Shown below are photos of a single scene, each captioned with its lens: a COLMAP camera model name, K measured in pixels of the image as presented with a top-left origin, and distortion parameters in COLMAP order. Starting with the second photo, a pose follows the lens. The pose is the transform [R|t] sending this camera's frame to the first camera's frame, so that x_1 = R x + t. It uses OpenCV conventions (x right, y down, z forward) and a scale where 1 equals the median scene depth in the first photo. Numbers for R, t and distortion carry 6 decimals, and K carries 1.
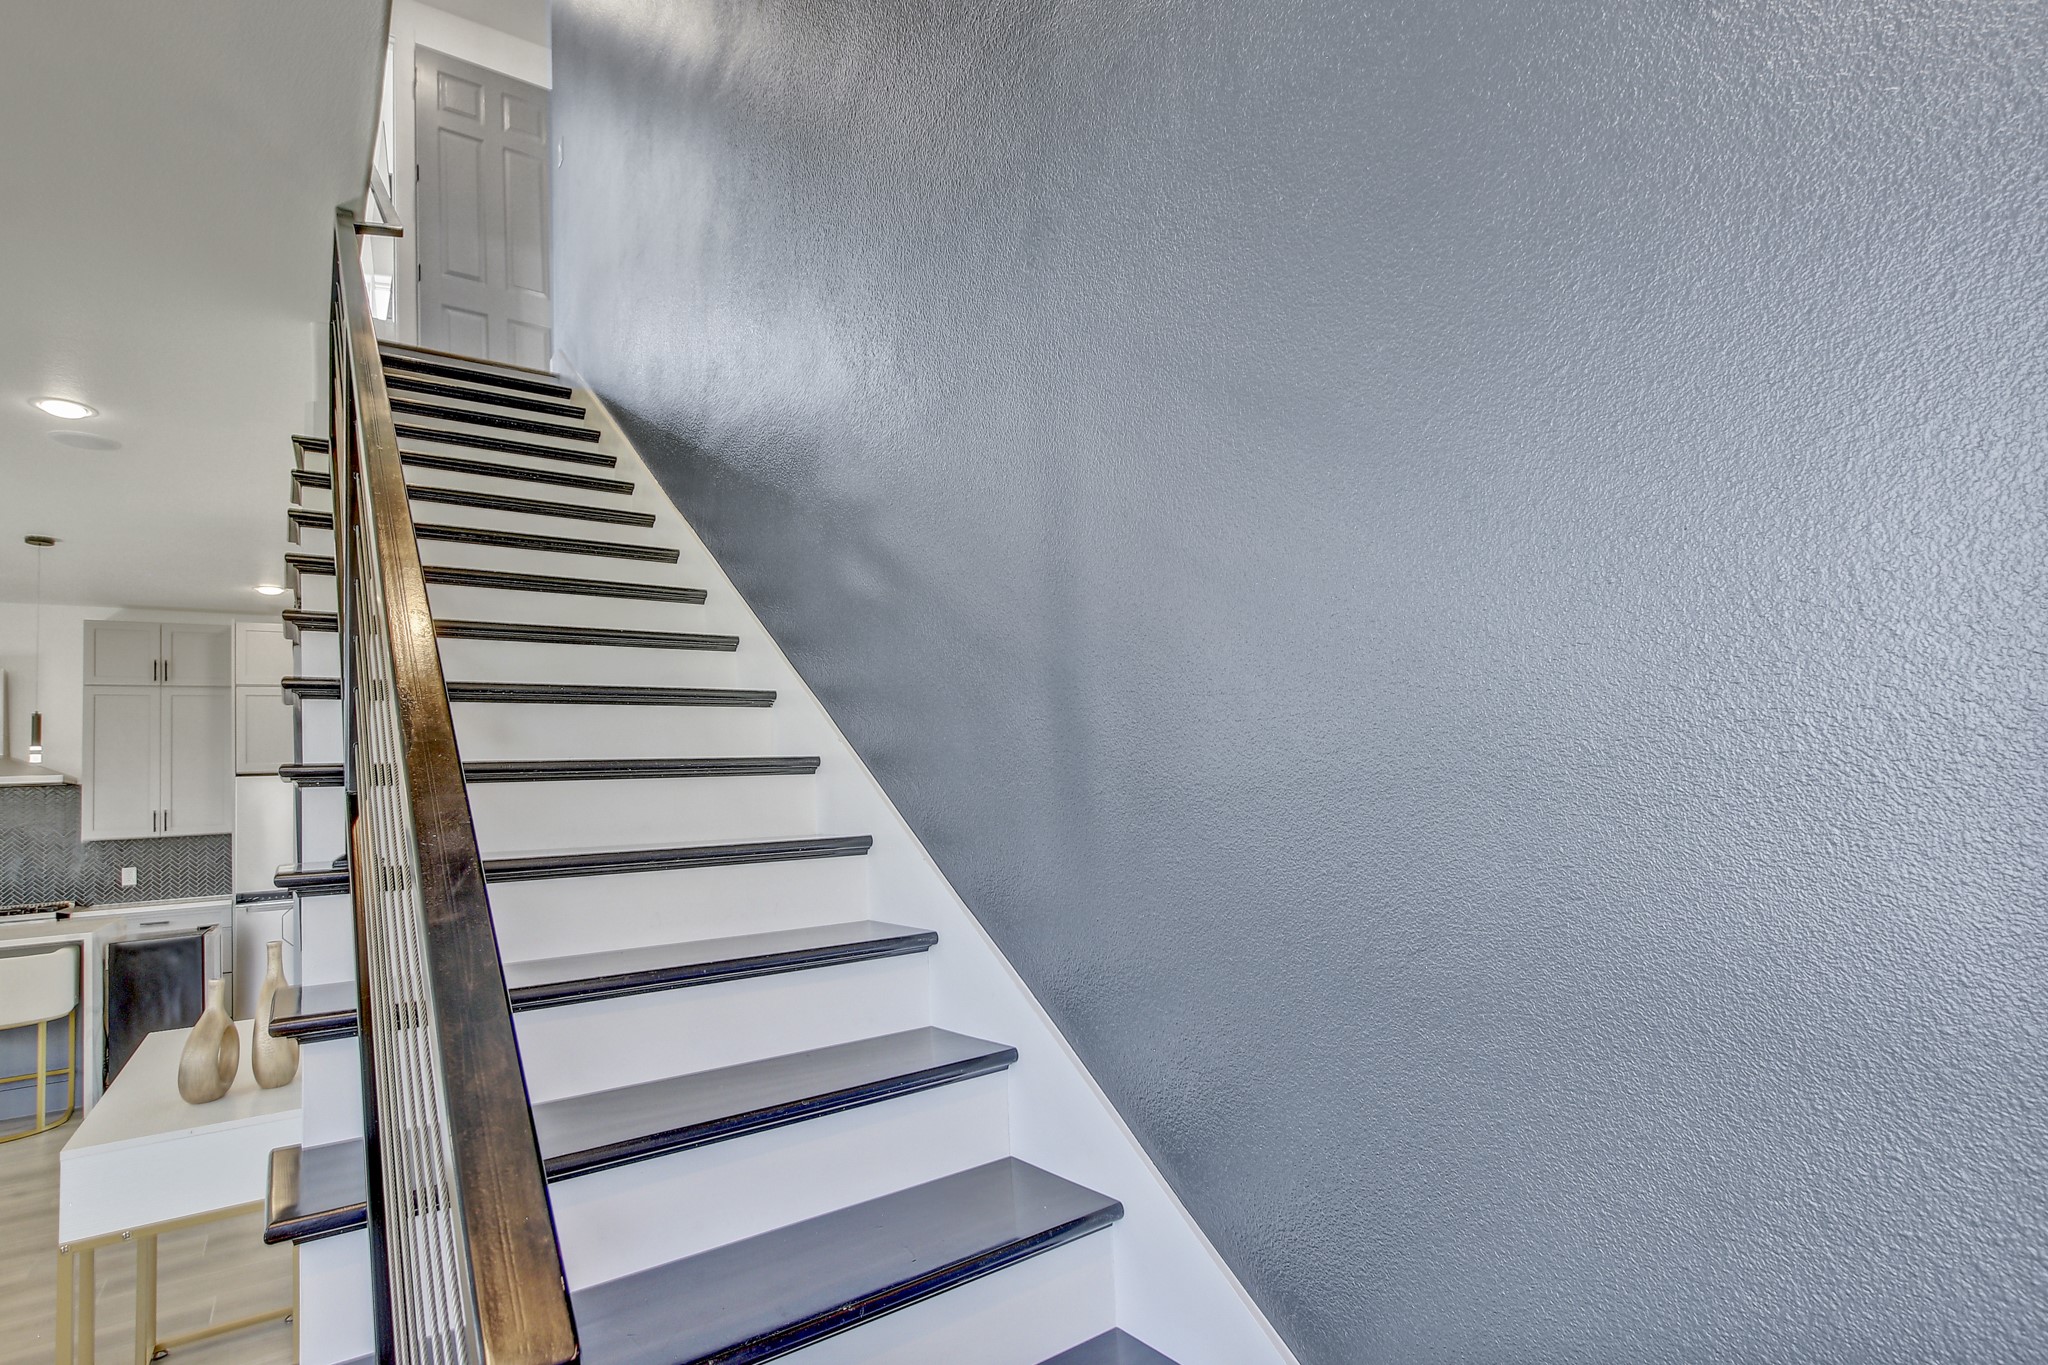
lens RADIAL K [[951.9, 0, 993.8], [0, 951.9, 720.4], [0, 0, 1]] dist [-0.013216, -0.000537]
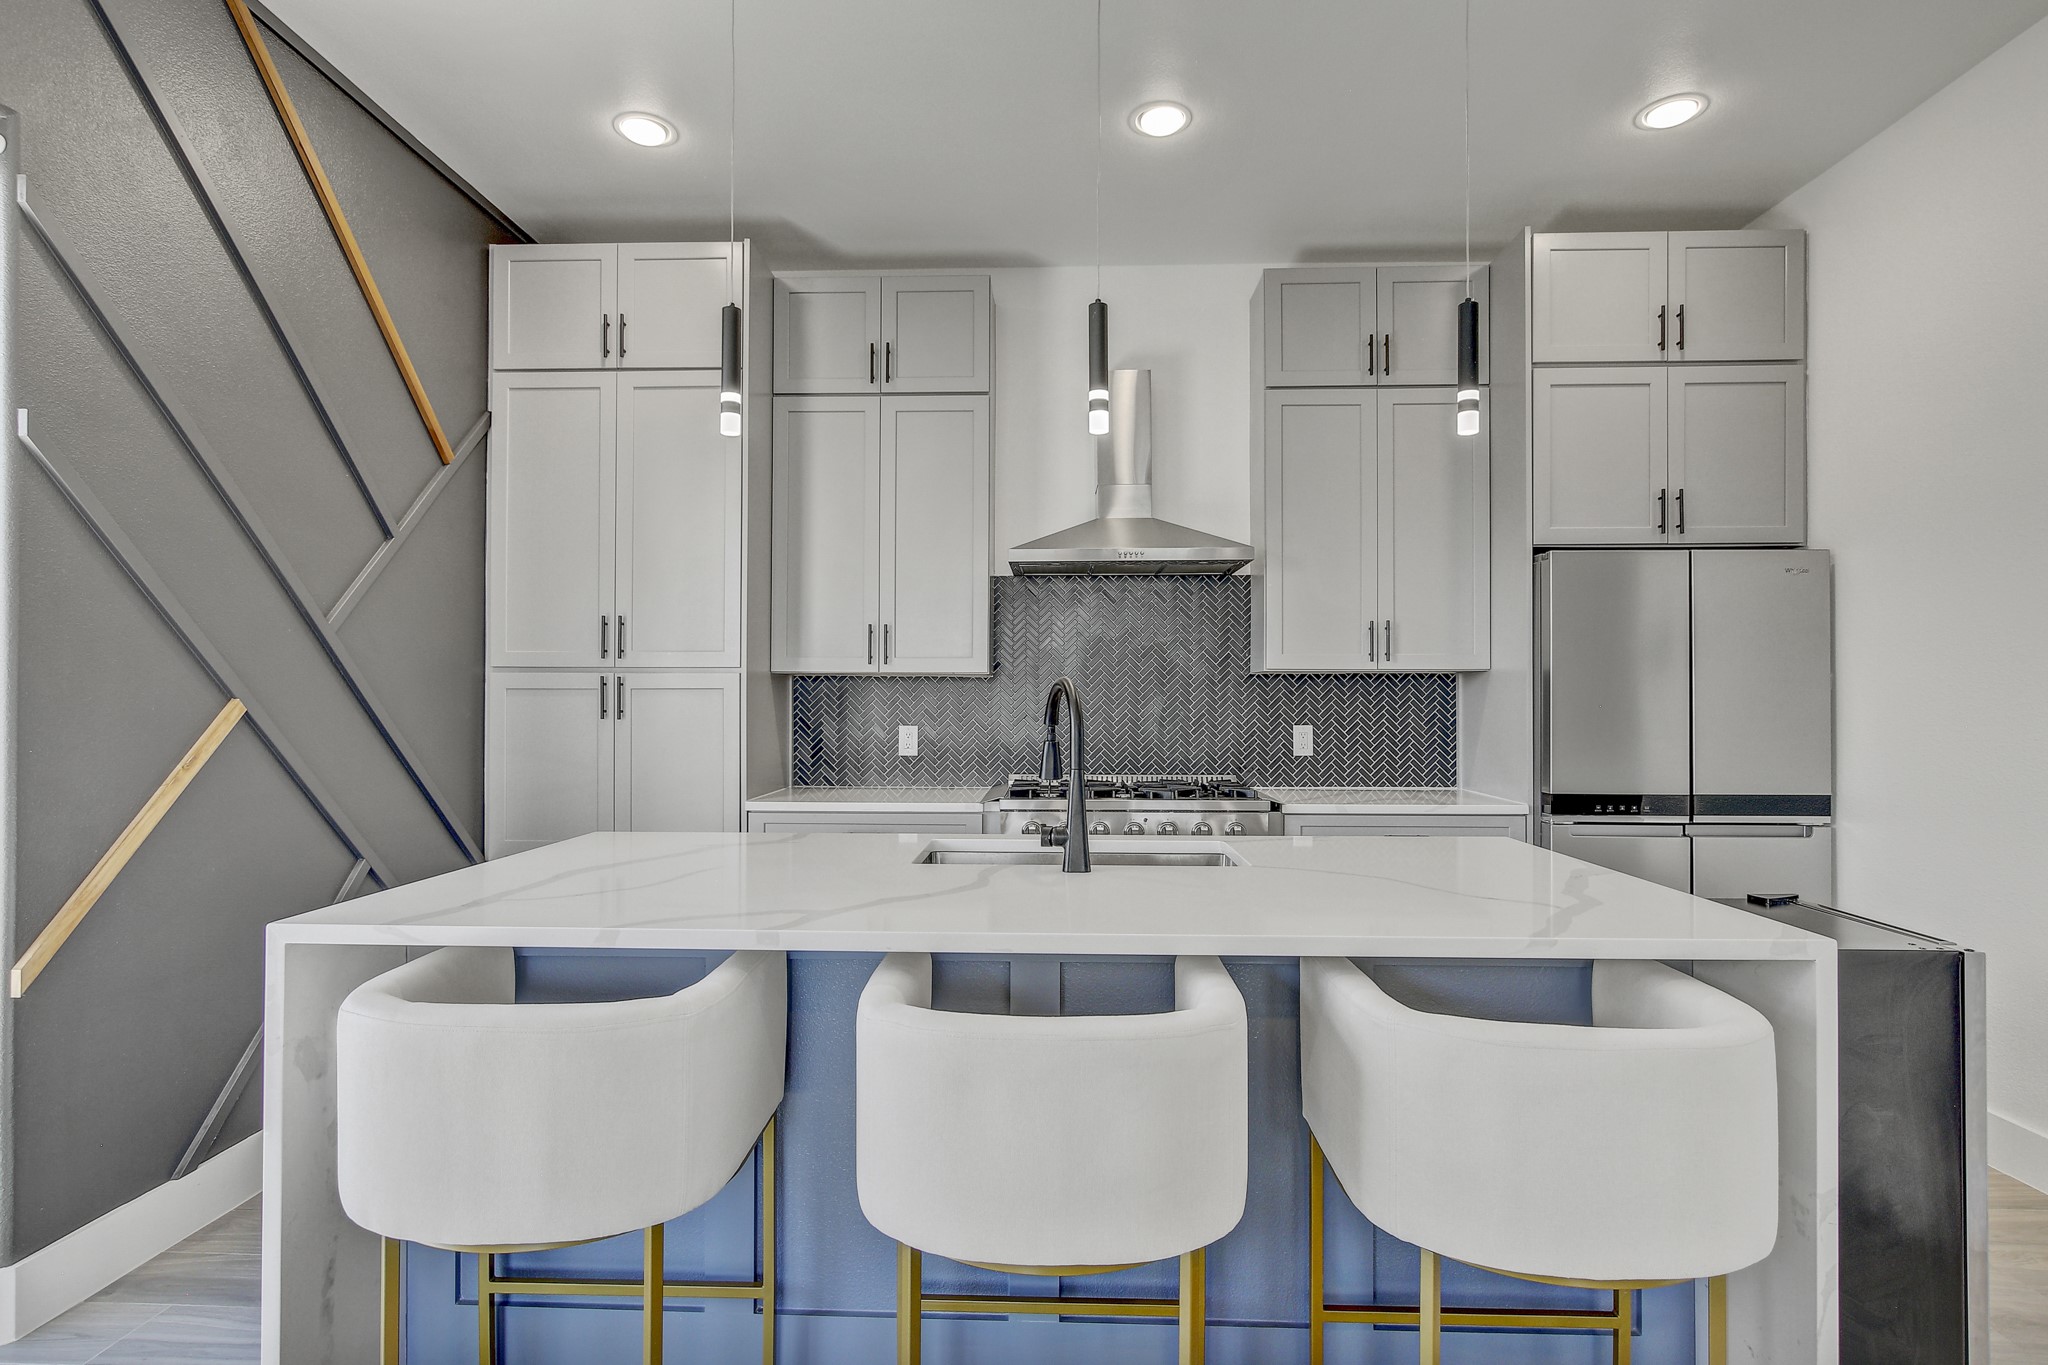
lens RADIAL K [[1015.6, 0, 1020.5], [0, 1015.6, 686.2], [0, 0, 1]] dist [-0.013031, 0.001085]
pose [[0.774622, 0.057926, -0.629767, -0.682909], [-0.003667, 0.996191, 0.087120, 0.083263], [0.632414, -0.065176, 0.771884, 0.434988]]
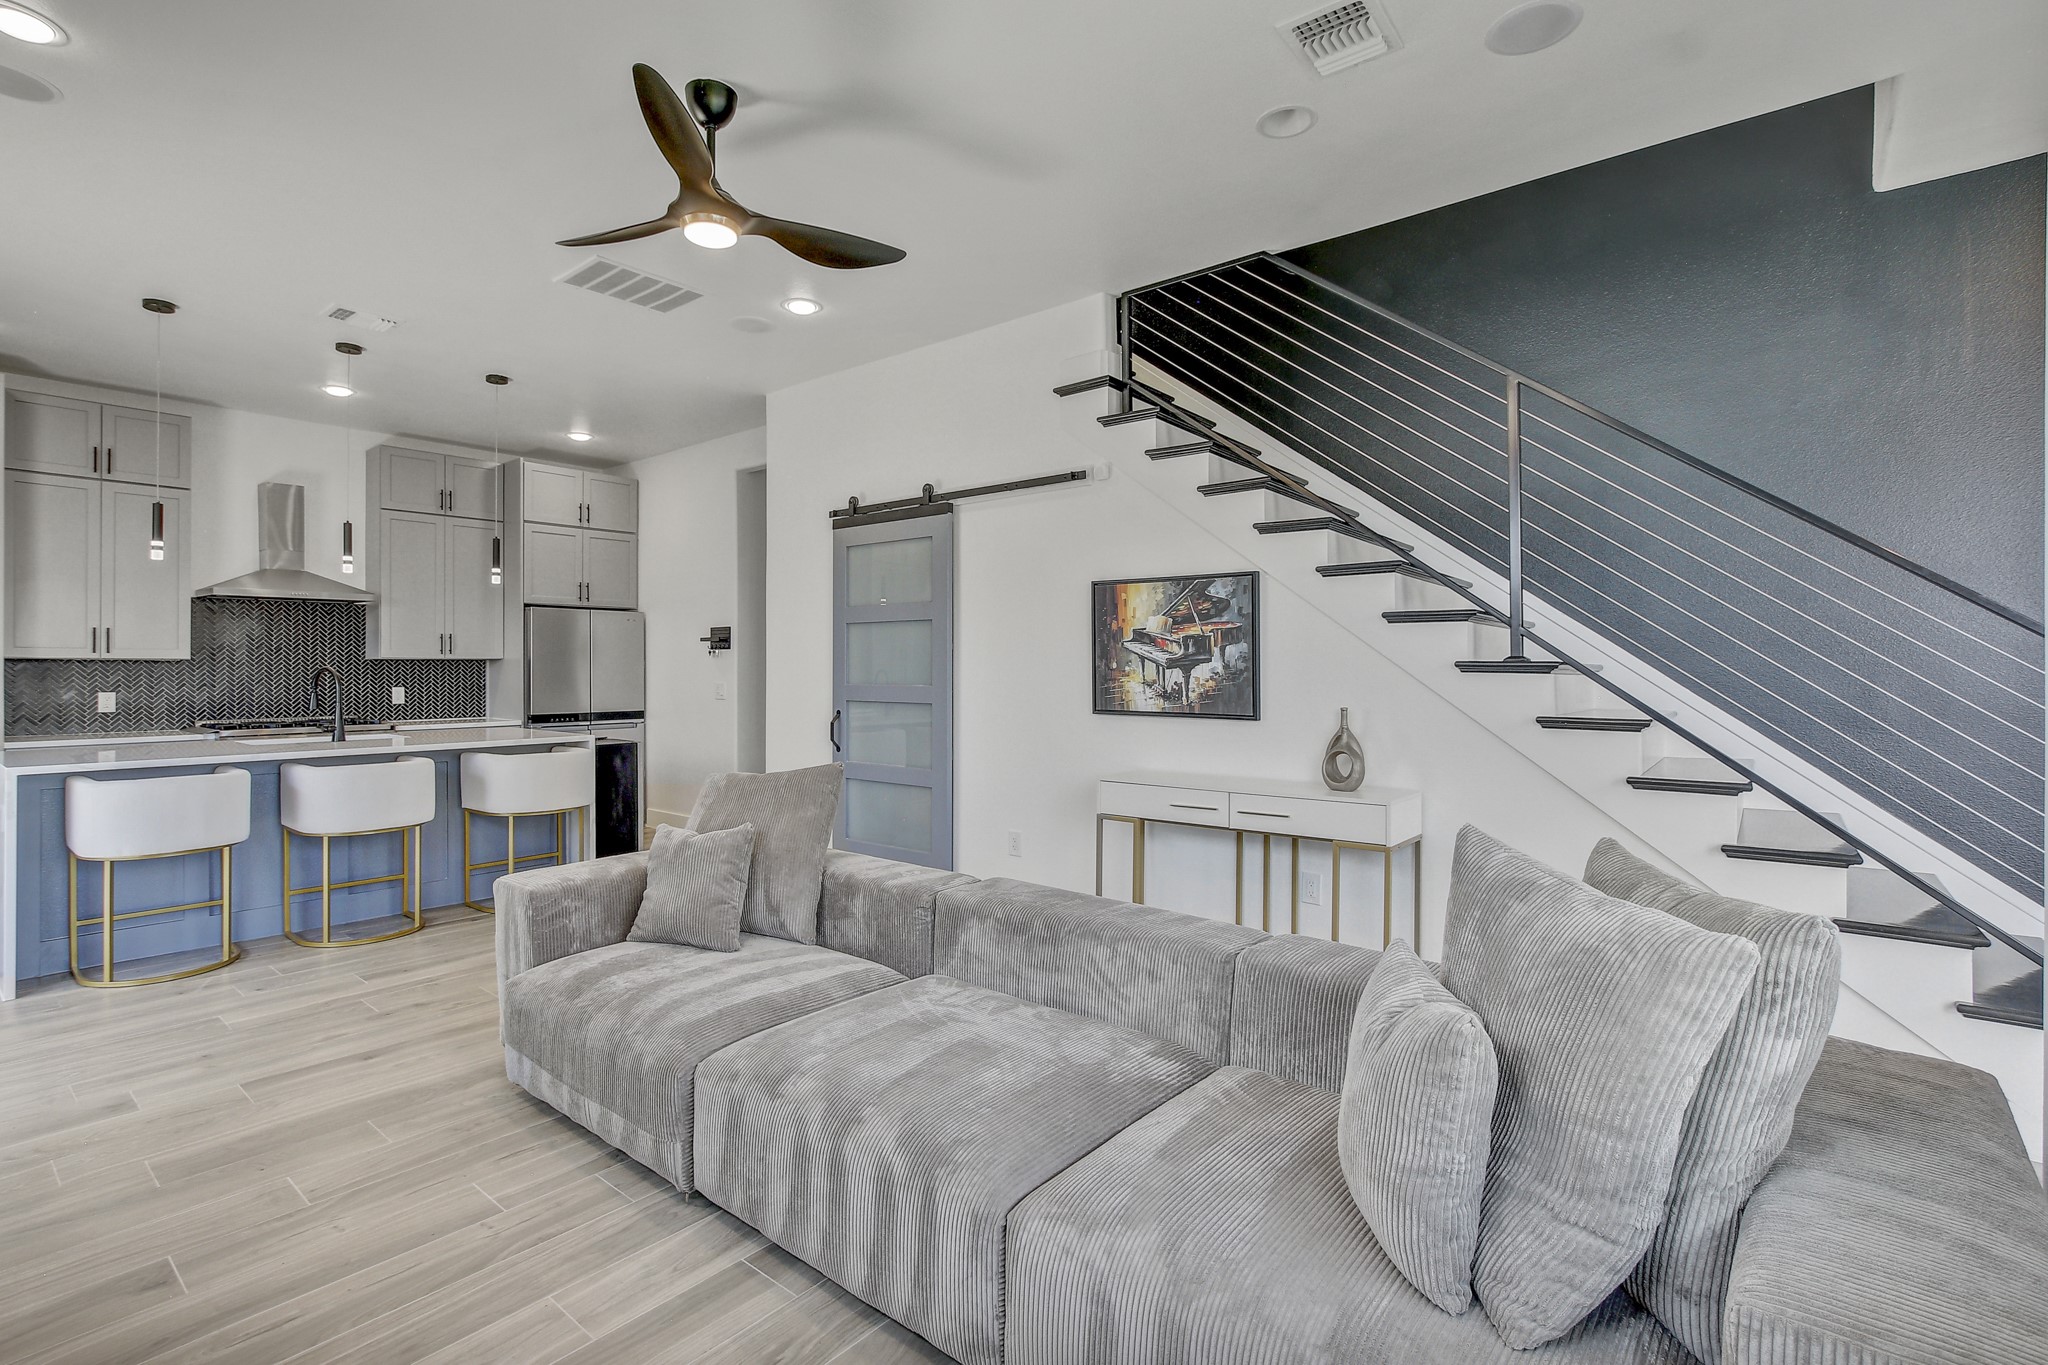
lens RADIAL K [[951.9, 0, 1025.3], [0, 951.9, 664.3], [0, 0, 1]] dist [-0.013216, -0.000537]
pose [[0.965953, 0.062965, 0.250939, -0.525739], [-0.078597, 0.995509, 0.052759, 0.022865], [-0.246491, -0.070686, 0.966564, -0.179334]]
